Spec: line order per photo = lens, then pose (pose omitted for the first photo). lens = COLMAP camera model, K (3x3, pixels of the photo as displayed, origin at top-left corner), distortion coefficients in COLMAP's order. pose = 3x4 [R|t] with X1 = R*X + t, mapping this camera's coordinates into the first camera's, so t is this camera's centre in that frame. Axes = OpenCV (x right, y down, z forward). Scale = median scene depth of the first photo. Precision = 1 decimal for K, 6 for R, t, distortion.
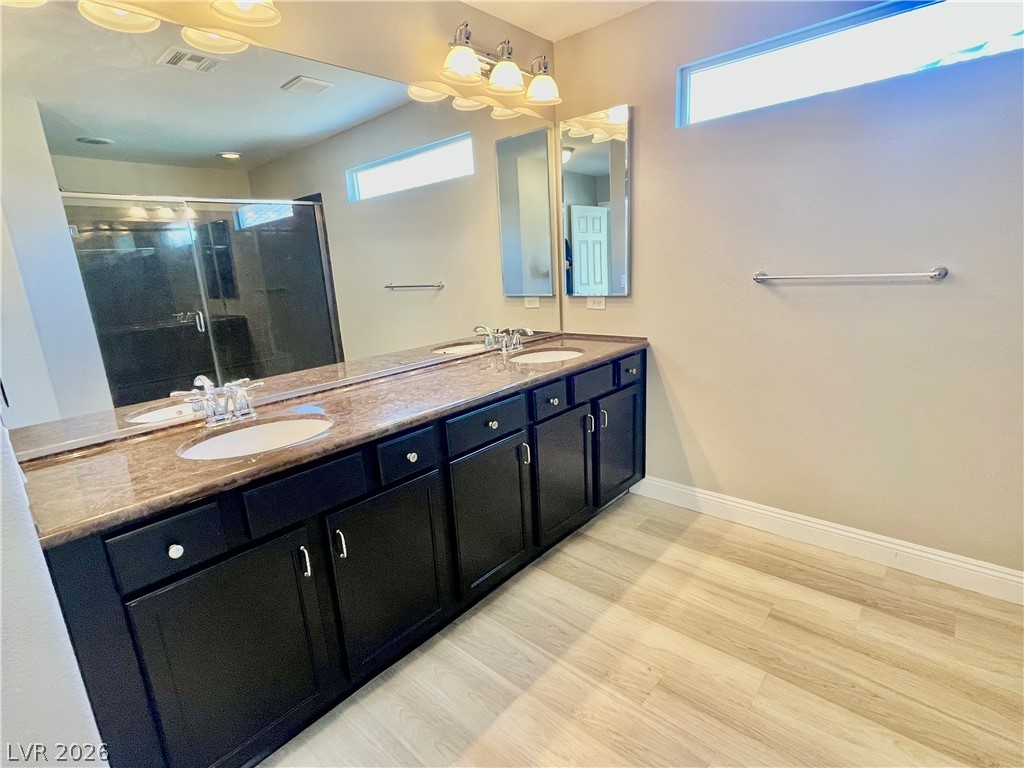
lens RADIAL K [[504.0, 0, 513.5], [0, 504.0, 391.1], [0, 0, 1]] dist [-0.007176, 0.002191]
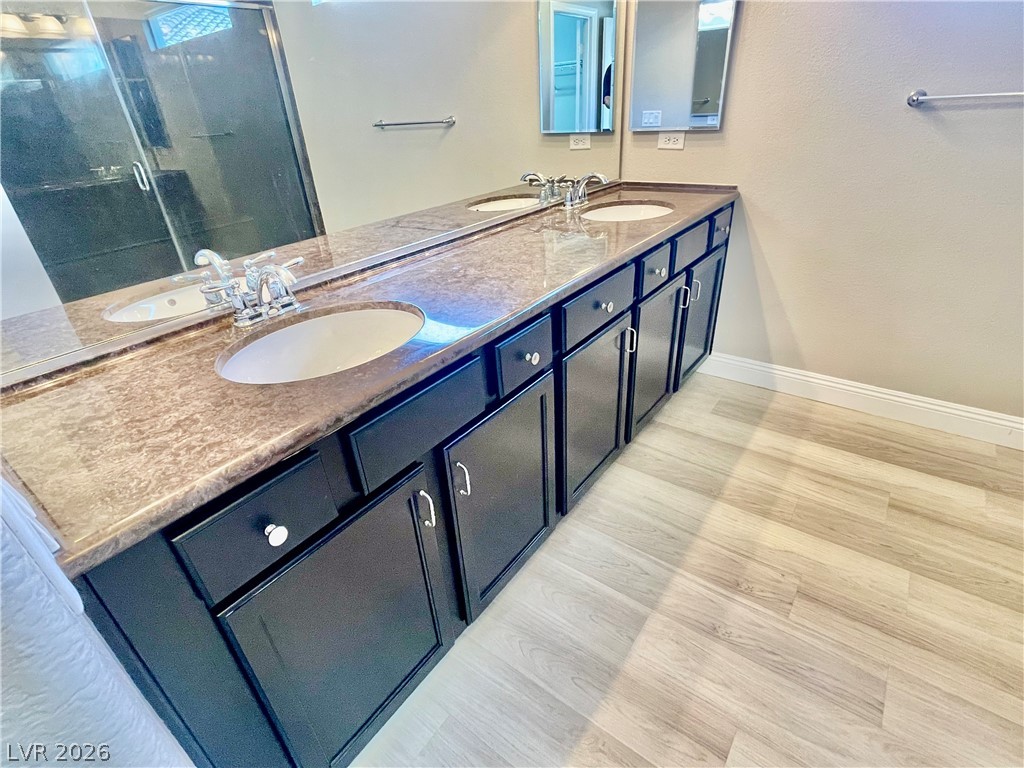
lens RADIAL K [[504.0, 0, 512.0], [0, 504.0, 388.2], [0, 0, 1]] dist [-0.007176, 0.002191]
pose [[0.996561, -0.043559, 0.070497, -0.233370], [0.023779, 0.965243, 0.260269, -0.015330], [-0.079383, -0.257697, 0.962959, 0.227641]]
